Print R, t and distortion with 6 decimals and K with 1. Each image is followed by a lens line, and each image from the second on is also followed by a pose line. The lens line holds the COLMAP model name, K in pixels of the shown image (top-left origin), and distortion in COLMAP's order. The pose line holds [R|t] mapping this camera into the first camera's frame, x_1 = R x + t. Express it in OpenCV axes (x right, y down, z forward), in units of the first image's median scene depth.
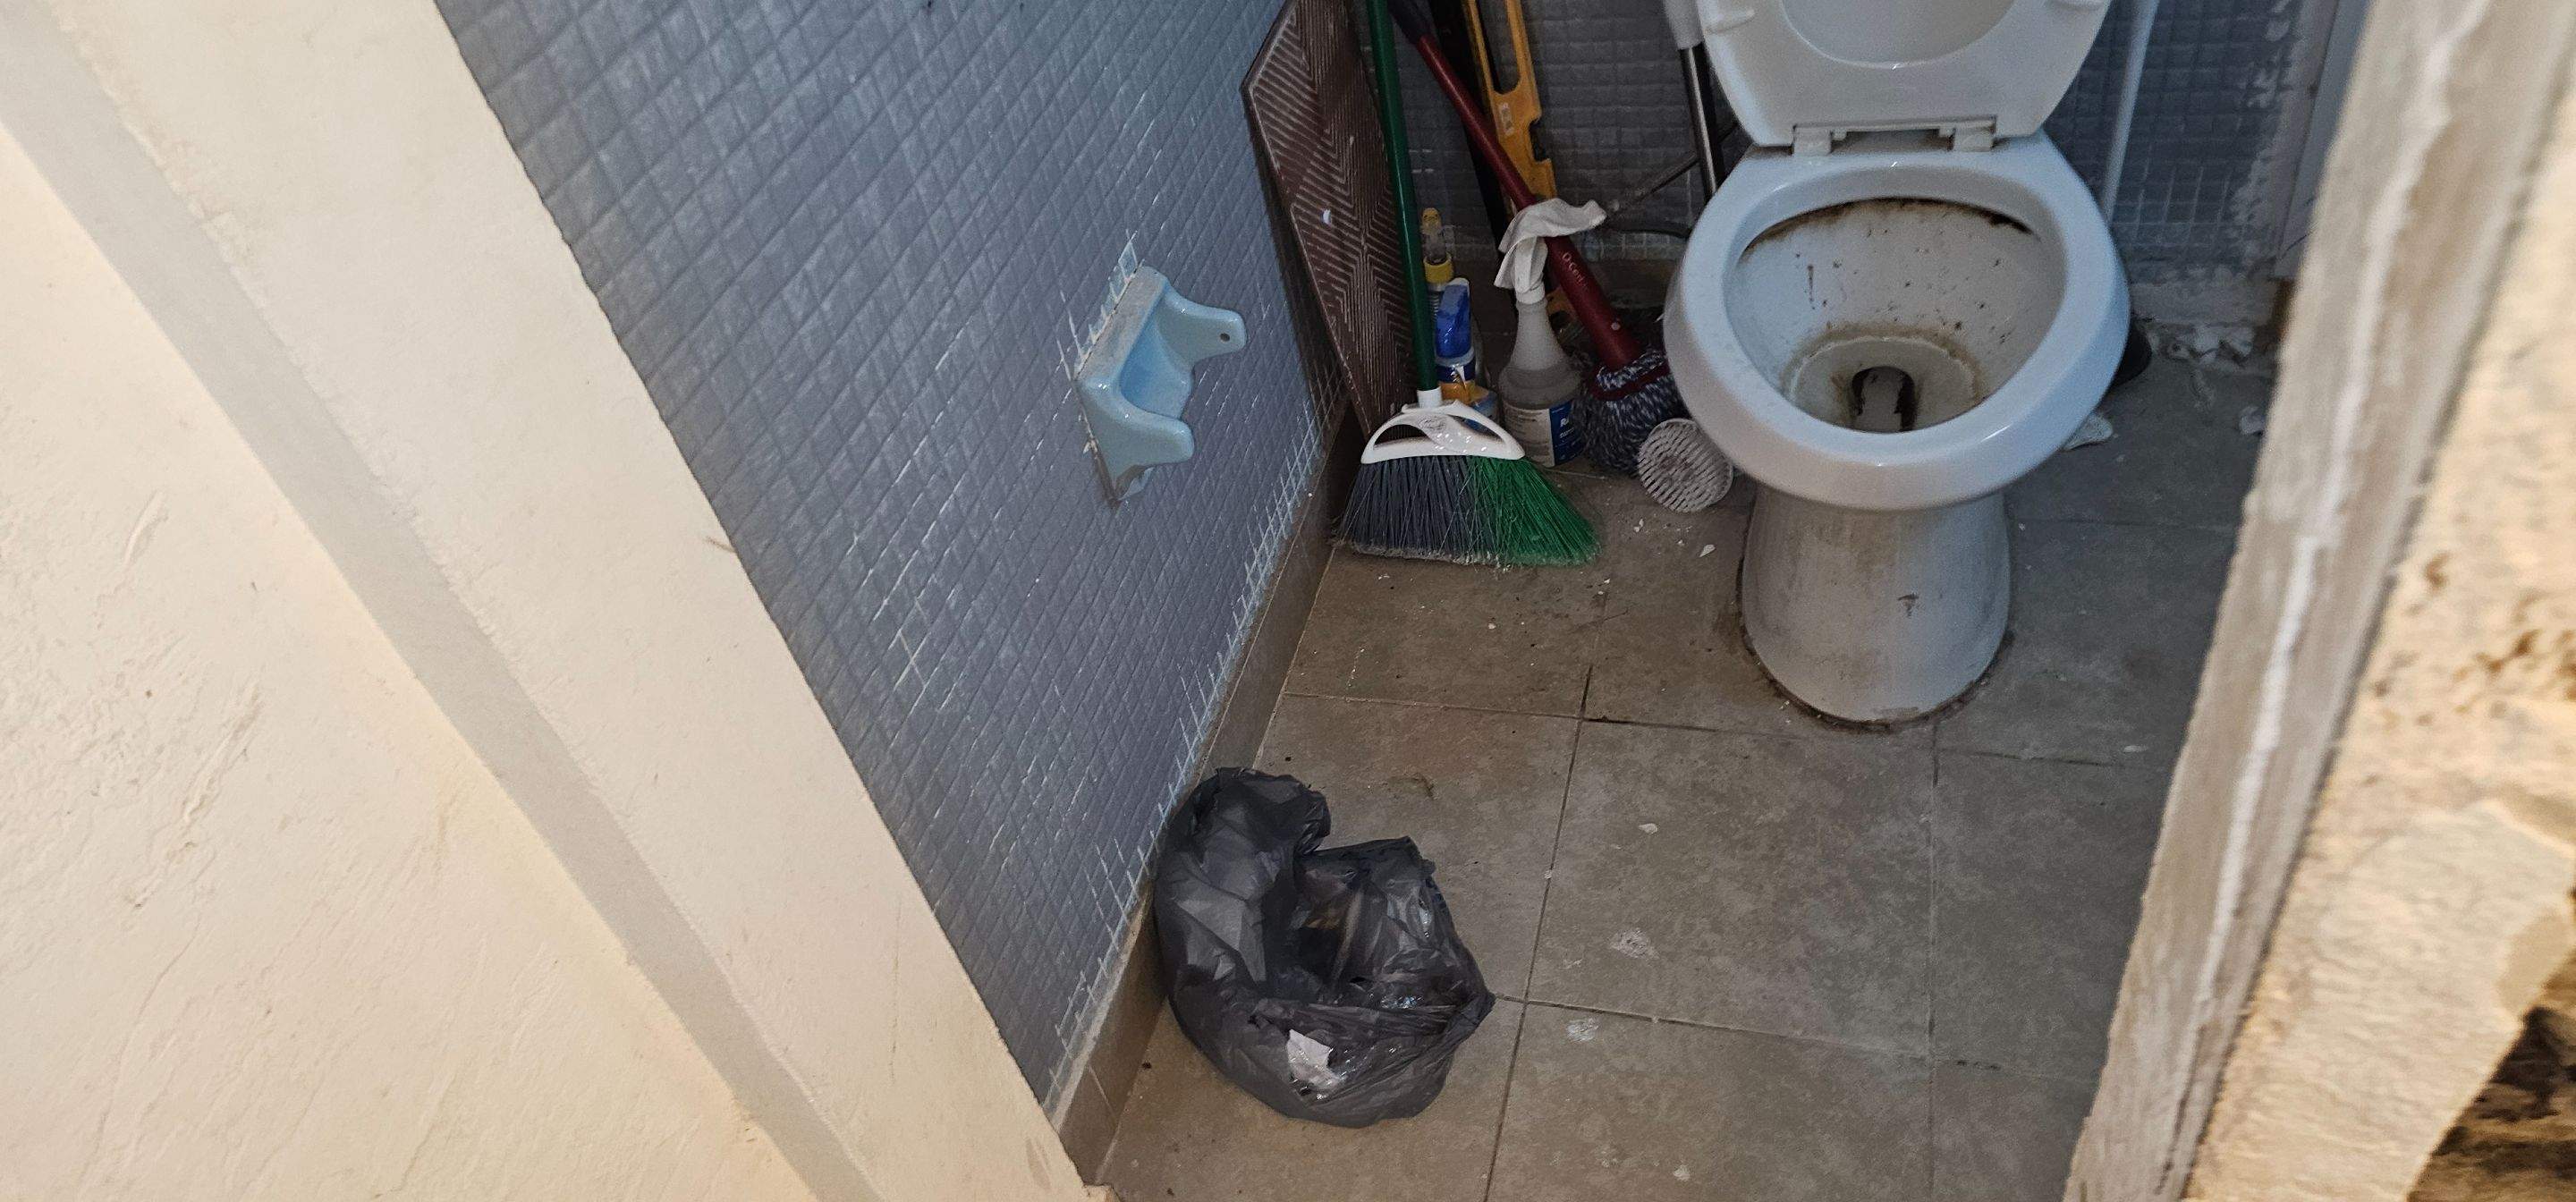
lens RADIAL K [[1759.7, 0, 1299.4], [0, 1759.7, 591.6], [0, 0, 1]] dist [0.089001, -0.122901]
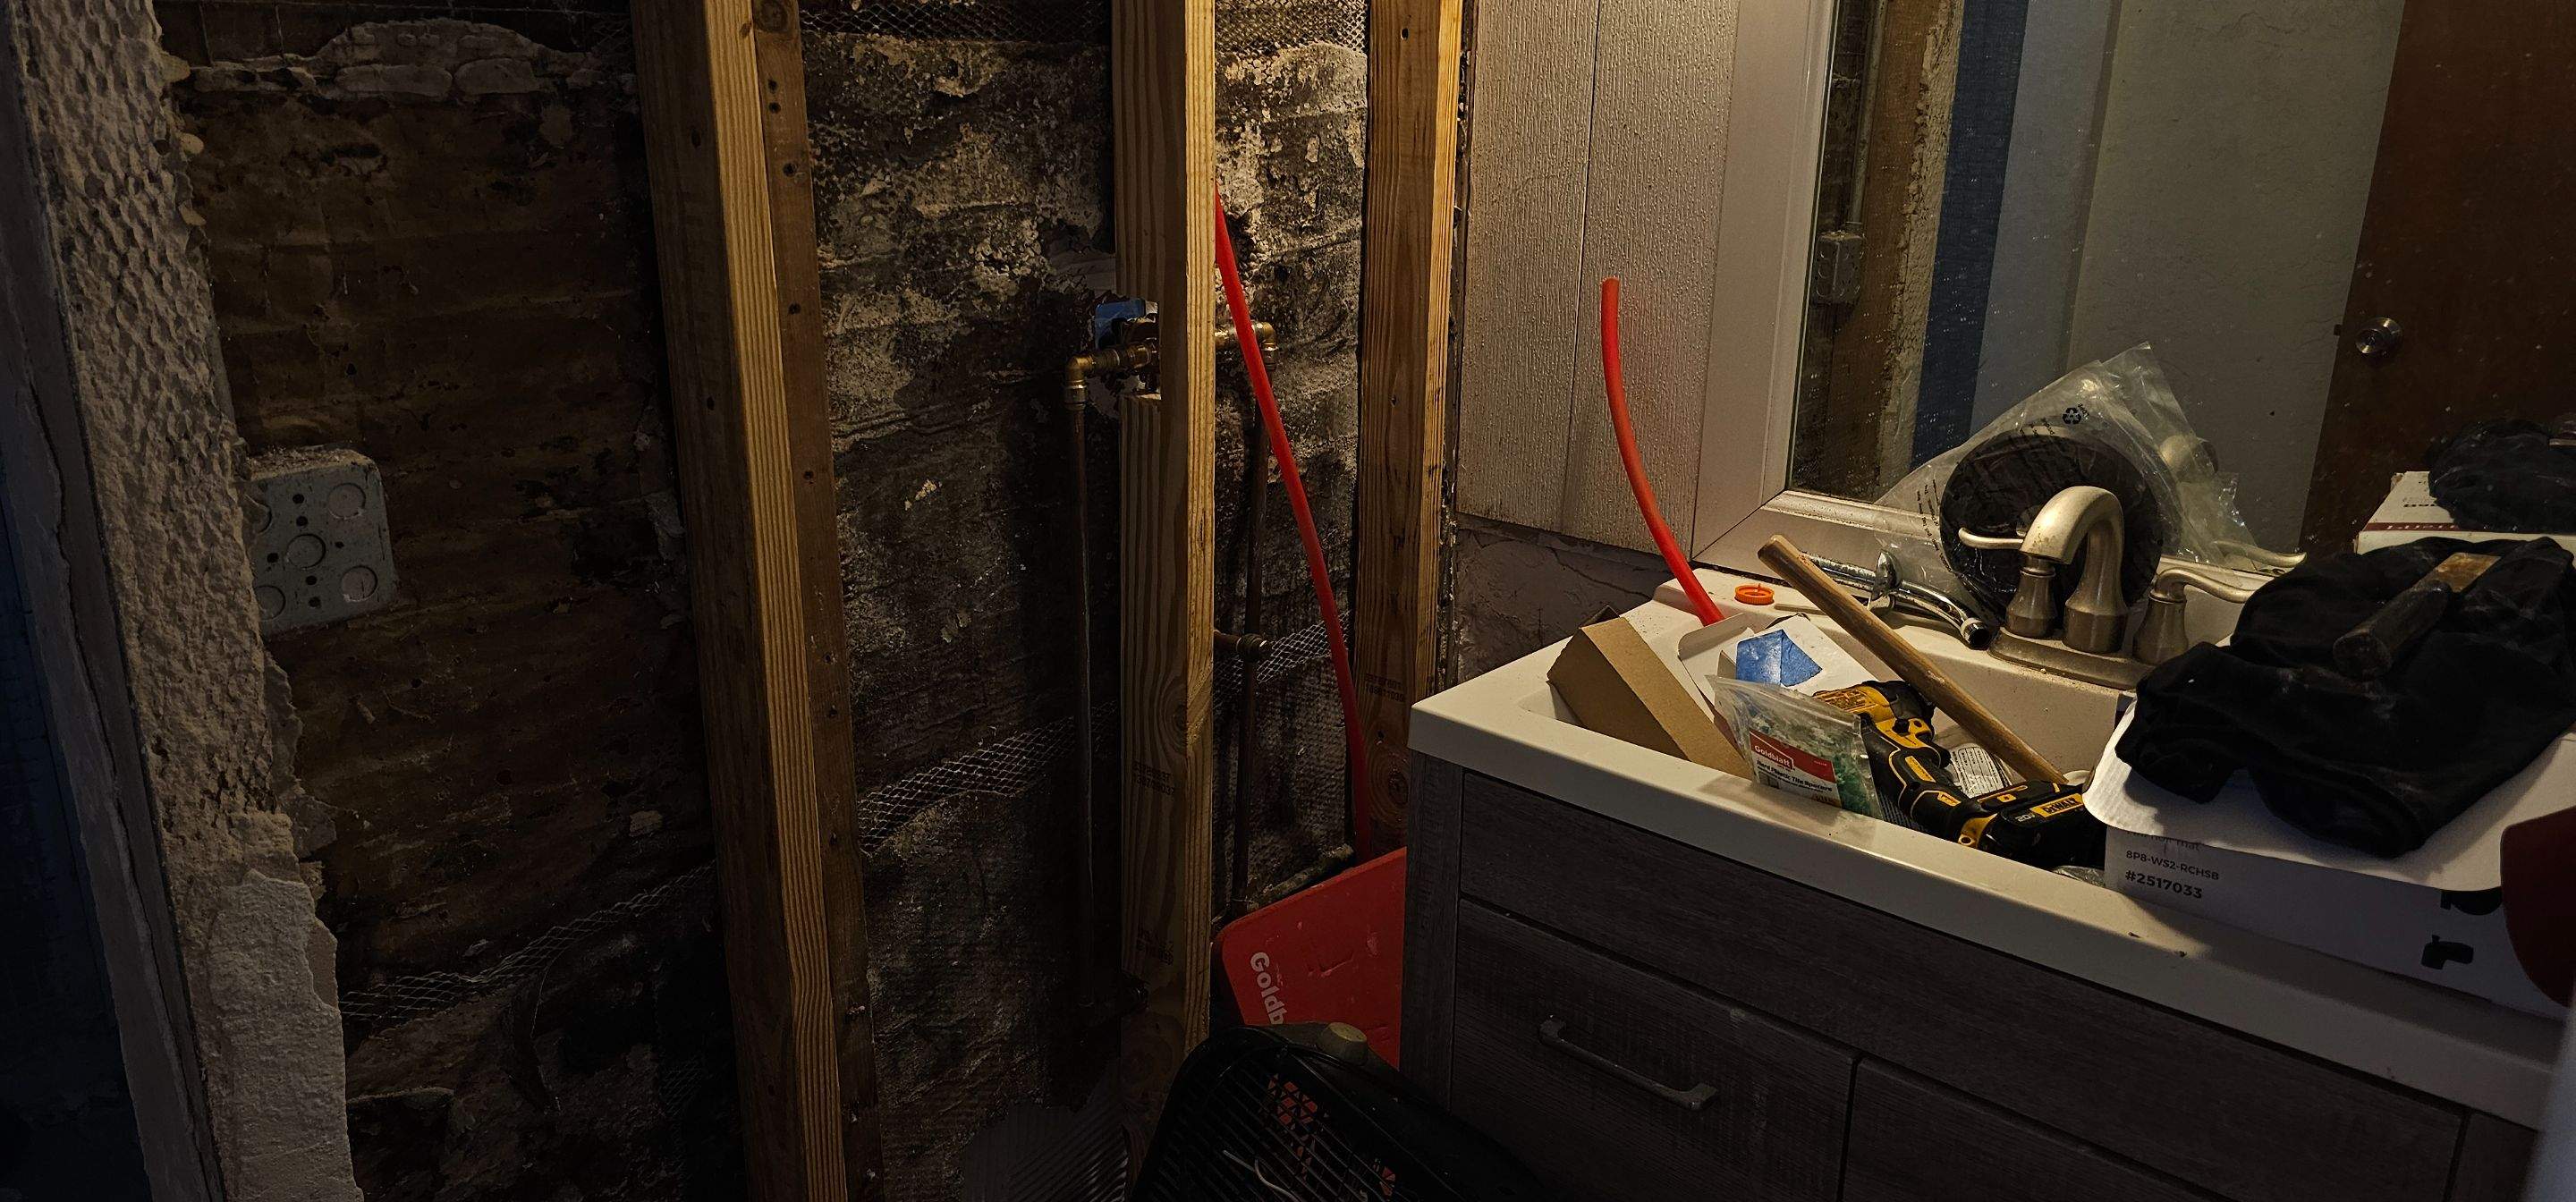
lens RADIAL K [[1741.5, 0, 1352.8], [0, 1741.5, 607.7], [0, 0, 1]] dist [0.059340, -0.076106]
pose [[0.401182, -0.093363, 0.911228, -0.189202], [0.555445, 0.815827, -0.160955, 0.264209], [-0.728378, 0.570709, 0.379153, -0.254386]]
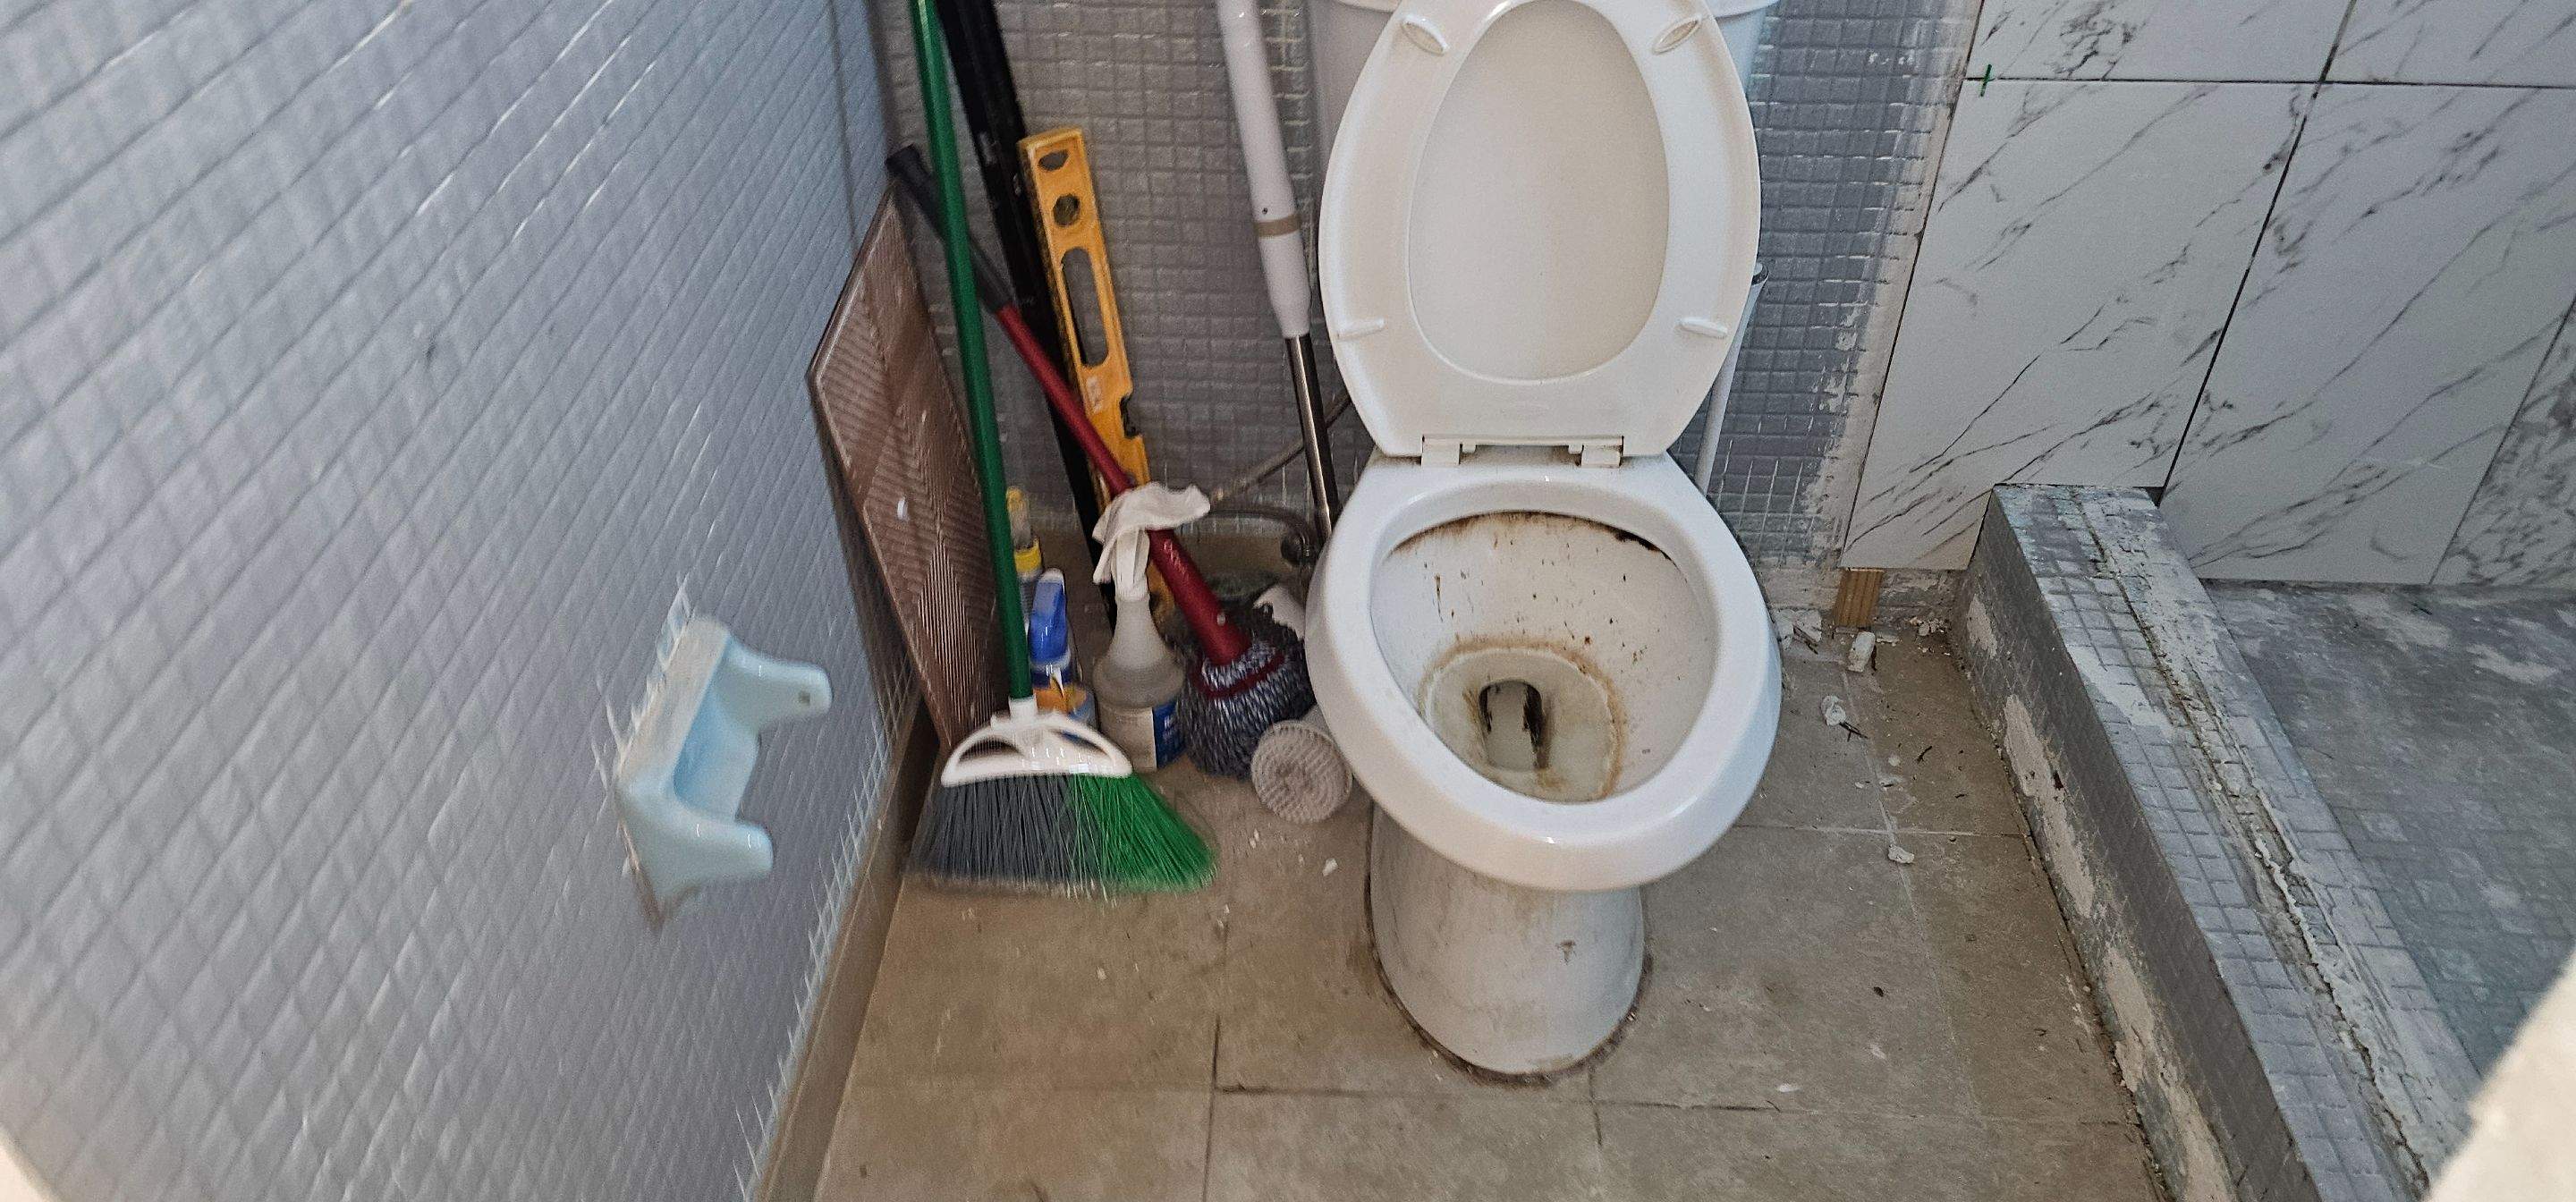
lens RADIAL K [[1767.8, 0, 1300.5], [0, 1767.8, 570.6], [0, 0, 1]] dist [0.083008, -0.080071]
pose [[0.958216, -0.008484, 0.285921, -0.050905], [0.035234, 0.995449, -0.088546, -0.108786], [-0.283868, 0.094920, 0.954154, 0.130617]]
